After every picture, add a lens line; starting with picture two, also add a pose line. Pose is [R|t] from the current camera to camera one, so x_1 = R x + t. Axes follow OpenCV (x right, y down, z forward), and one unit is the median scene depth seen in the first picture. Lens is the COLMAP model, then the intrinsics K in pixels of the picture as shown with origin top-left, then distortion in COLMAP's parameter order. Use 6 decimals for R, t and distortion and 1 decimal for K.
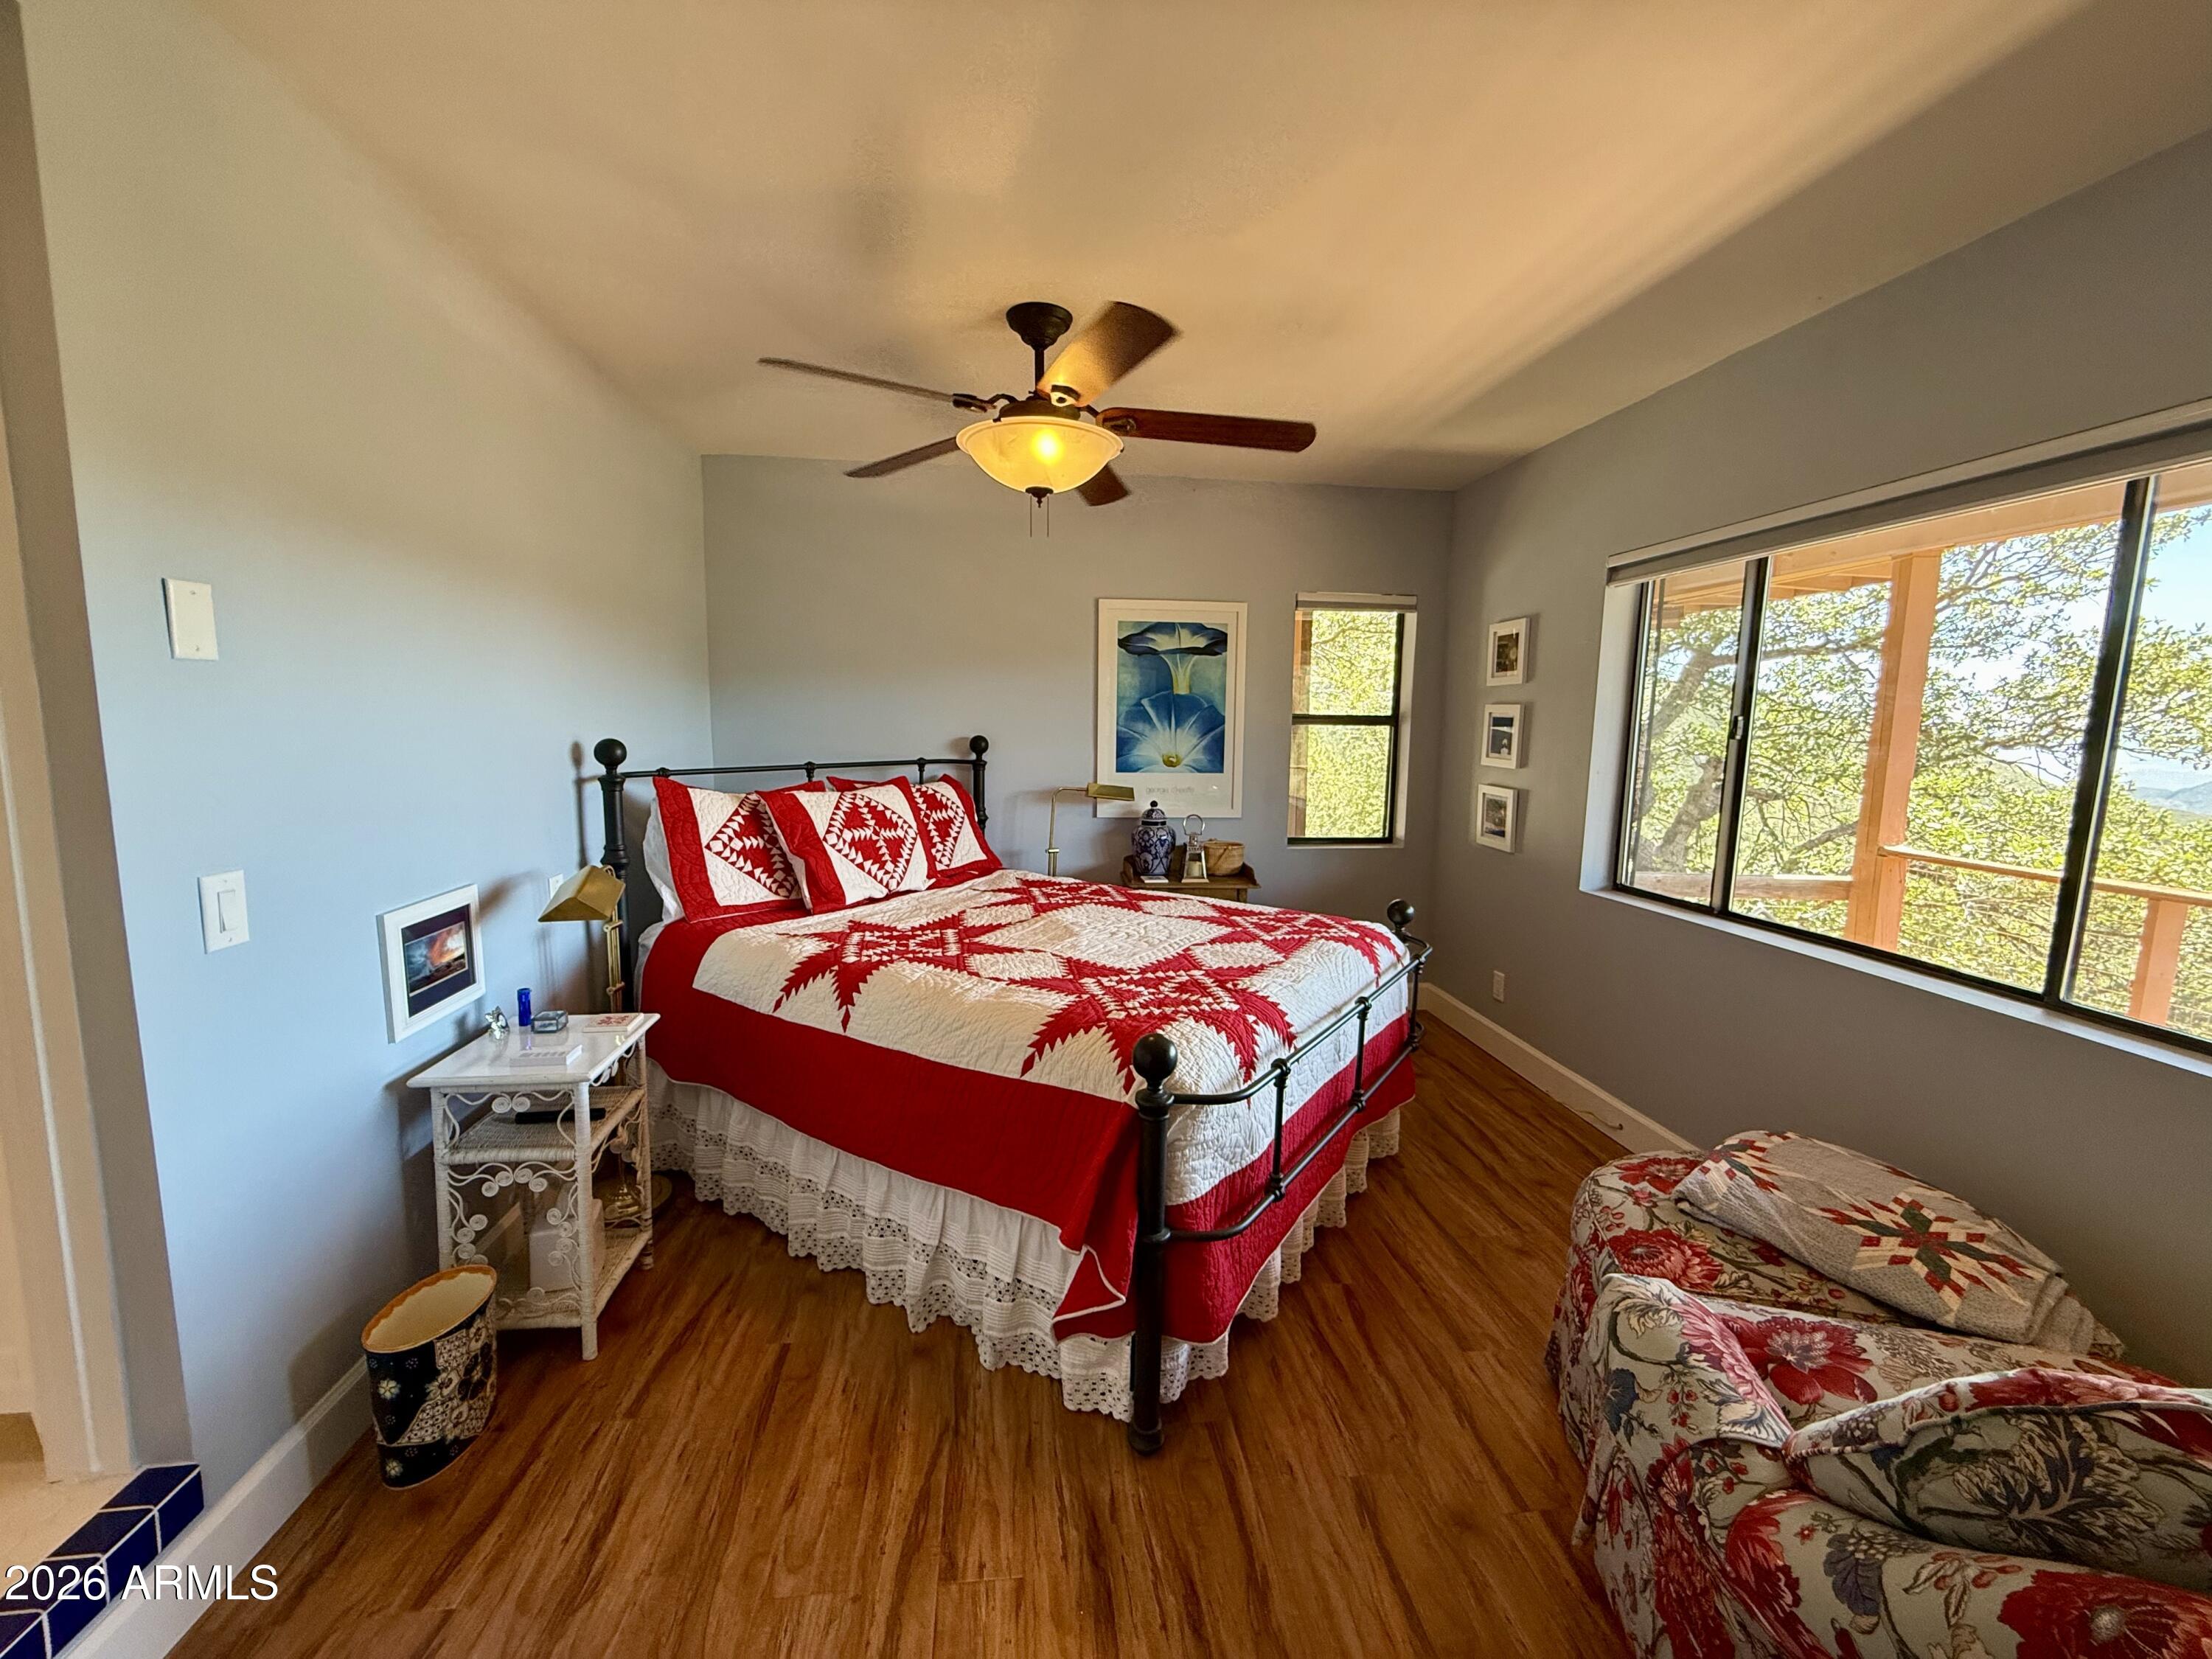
lens RADIAL K [[881.5, 0, 1098.2], [0, 881.5, 825.8], [0, 0, 1]] dist [-0.001669, 0.000586]
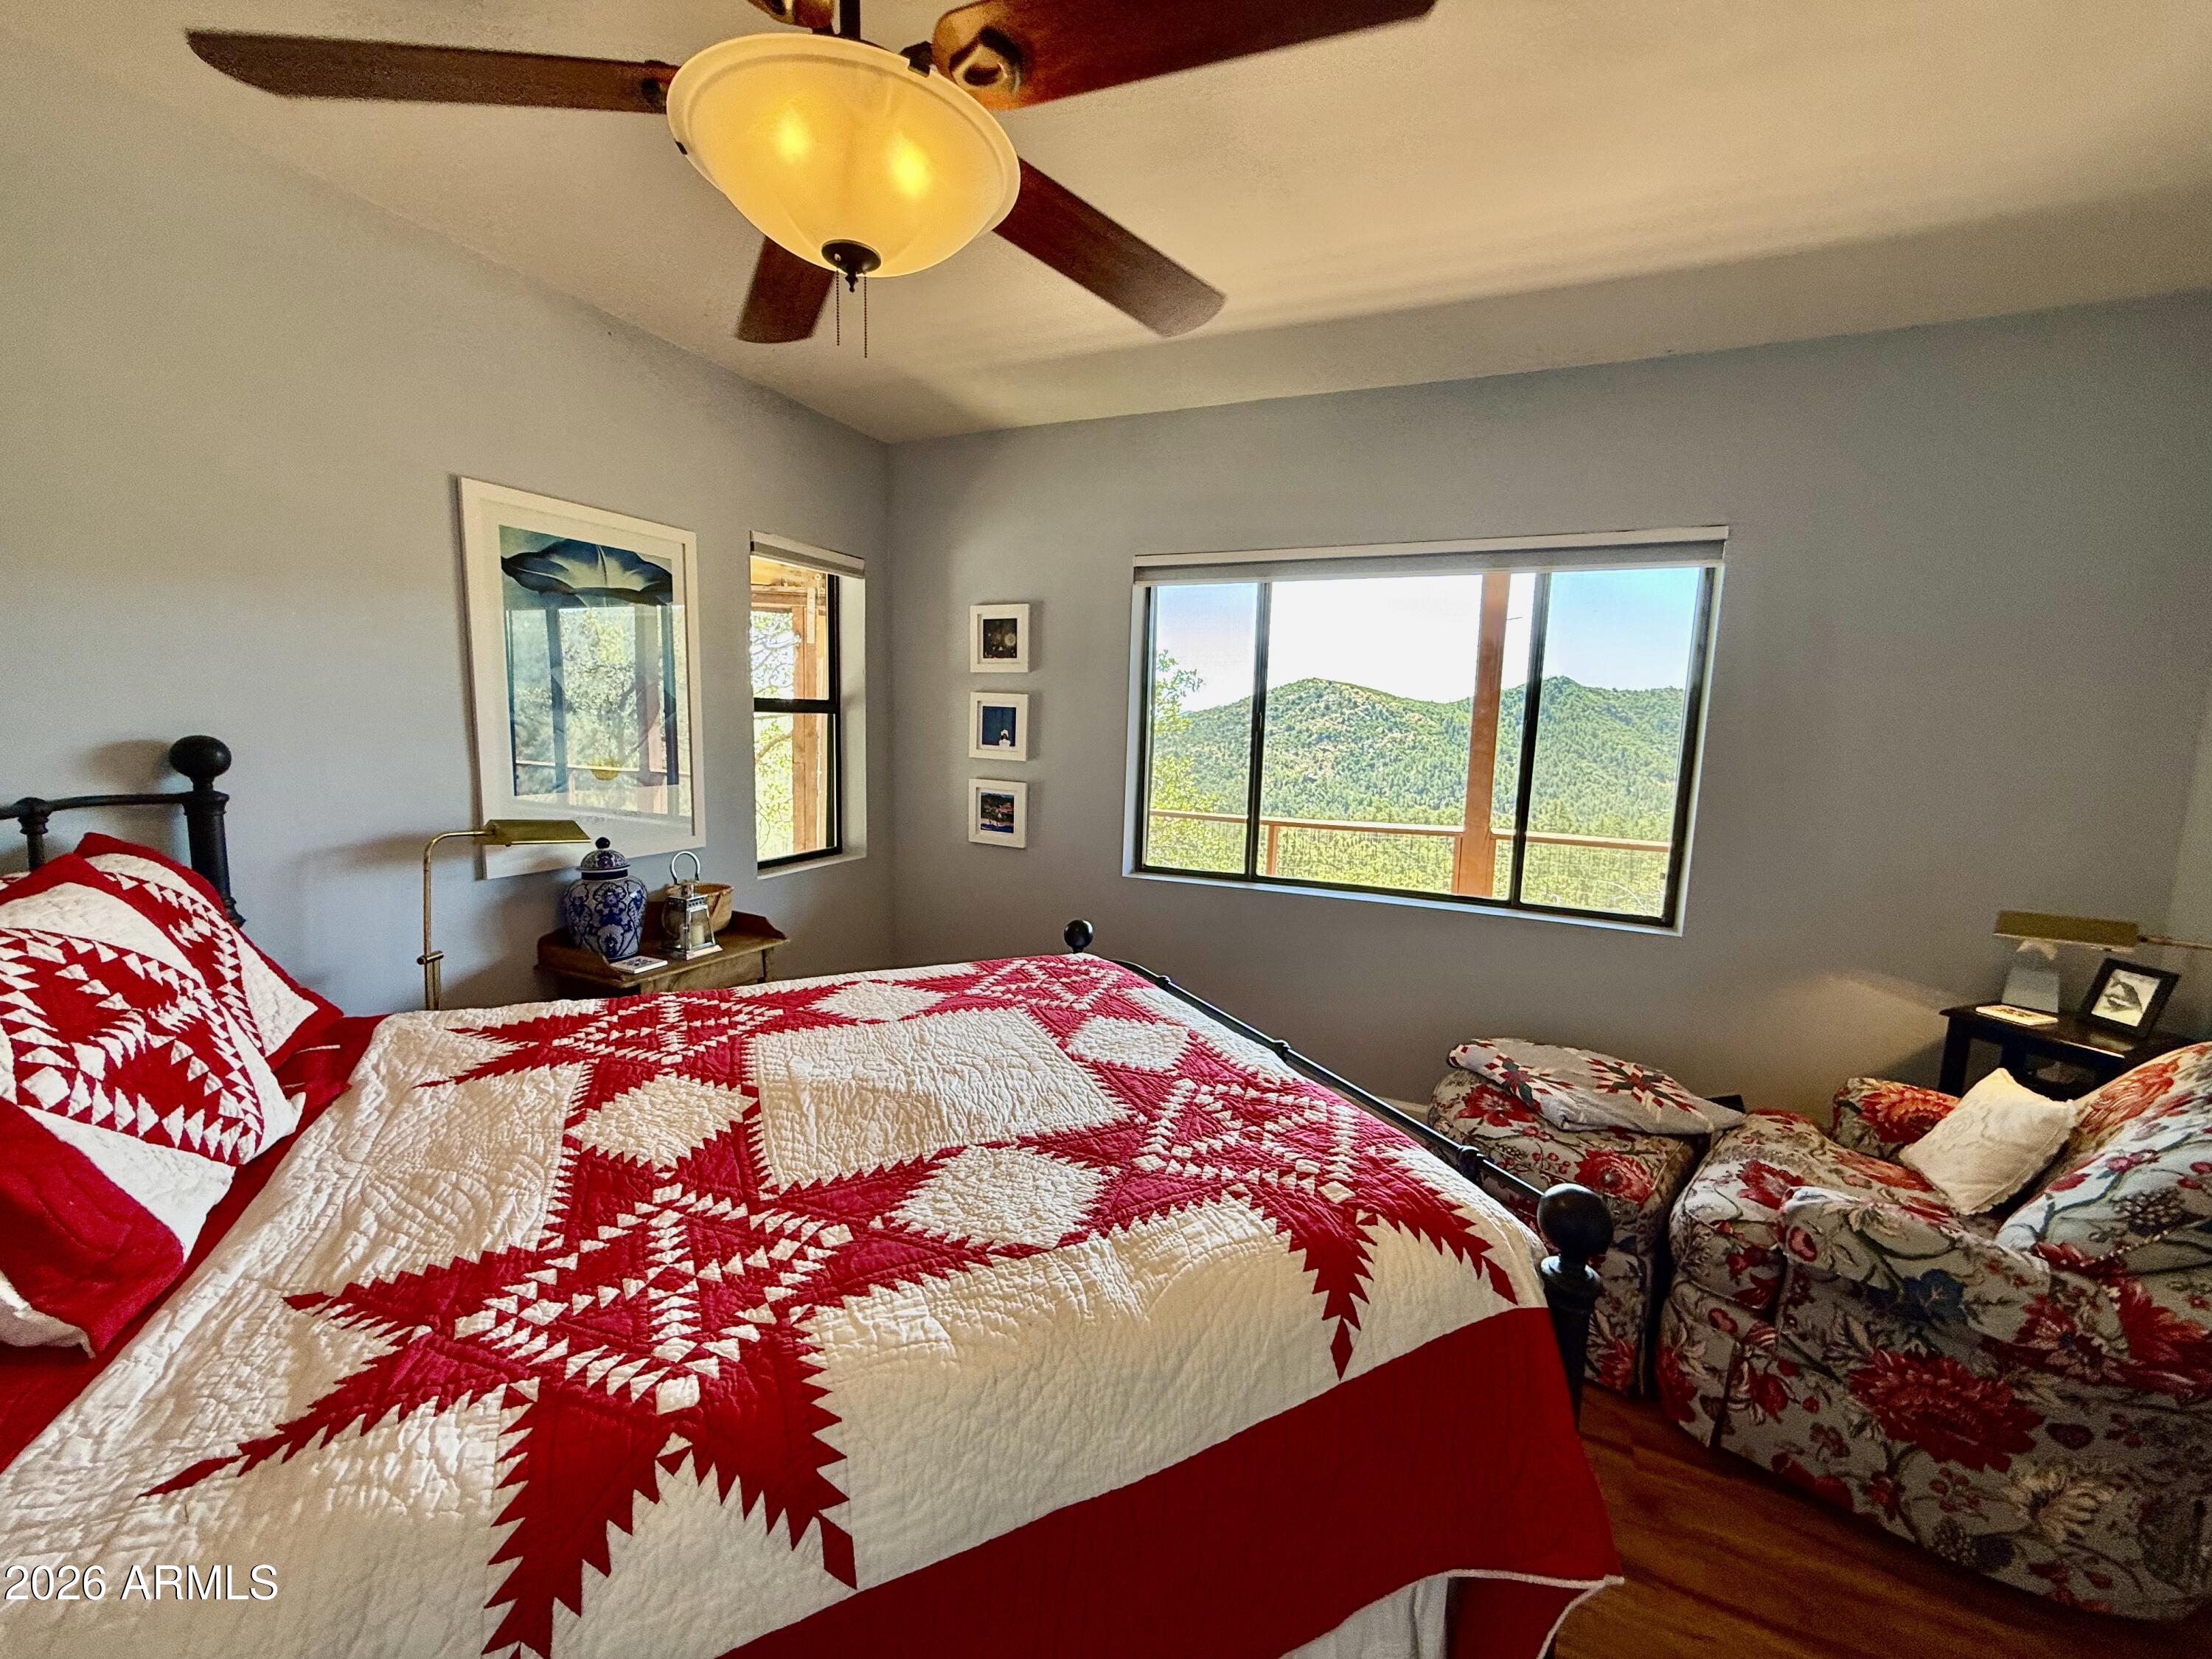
lens RADIAL K [[881.5, 0, 1104.6], [0, 881.5, 827.6], [0, 0, 1]] dist [-0.001669, 0.000586]
pose [[0.504841, -0.108240, 0.856399, -0.353397], [0.081730, 0.993644, 0.077407, -0.067567], [-0.859334, 0.030915, 0.510479, 0.491250]]
